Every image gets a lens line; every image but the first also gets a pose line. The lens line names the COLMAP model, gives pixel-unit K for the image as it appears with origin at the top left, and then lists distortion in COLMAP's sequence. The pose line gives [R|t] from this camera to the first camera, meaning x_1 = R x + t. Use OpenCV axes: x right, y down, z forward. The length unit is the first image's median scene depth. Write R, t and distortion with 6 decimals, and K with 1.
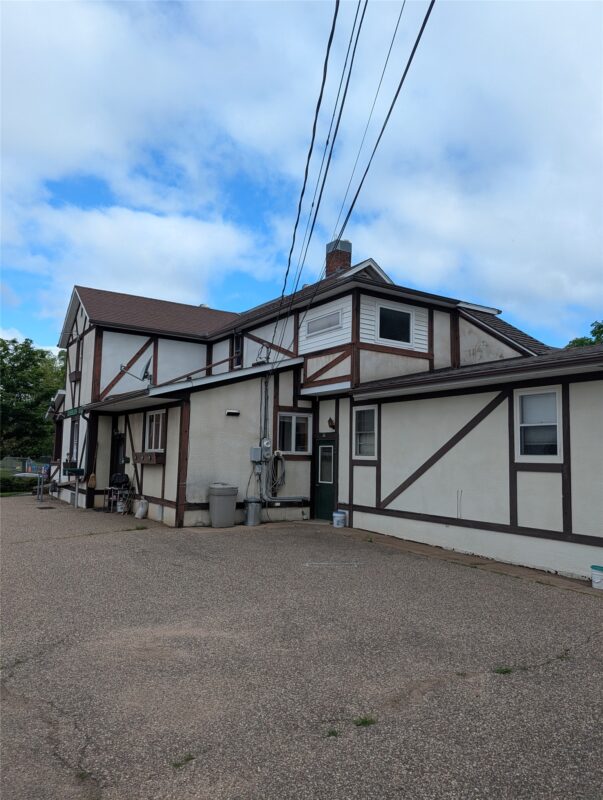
lens RADIAL K [[568.2, 0, 287.3], [0, 568.2, 416.2], [0, 0, 1]] dist [-0.009592, -0.008259]
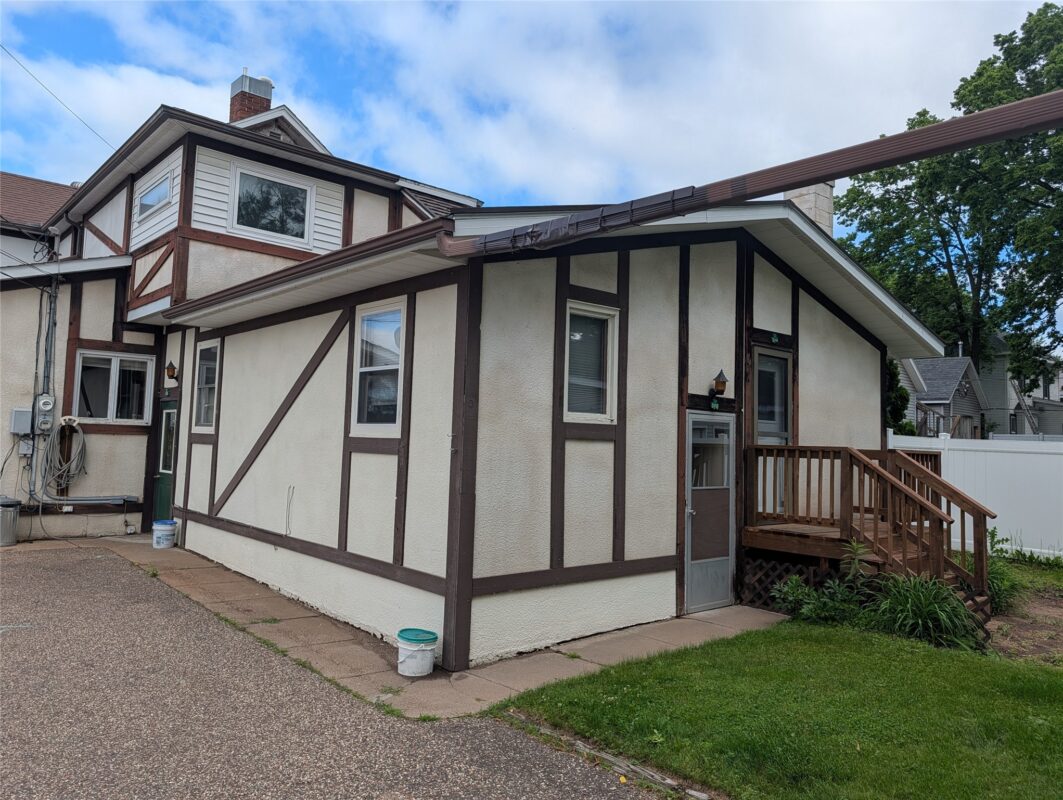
lens RADIAL K [[789.6, 0, 484.3], [0, 789.6, 396.5], [0, 0, 1]] dist [0.031445, 0.003732]
pose [[0.989606, 0.021603, 0.142173, 0.288283], [-0.024199, 0.999570, 0.016557, 0.017820], [-0.141754, -0.019825, 0.989703, 0.145041]]
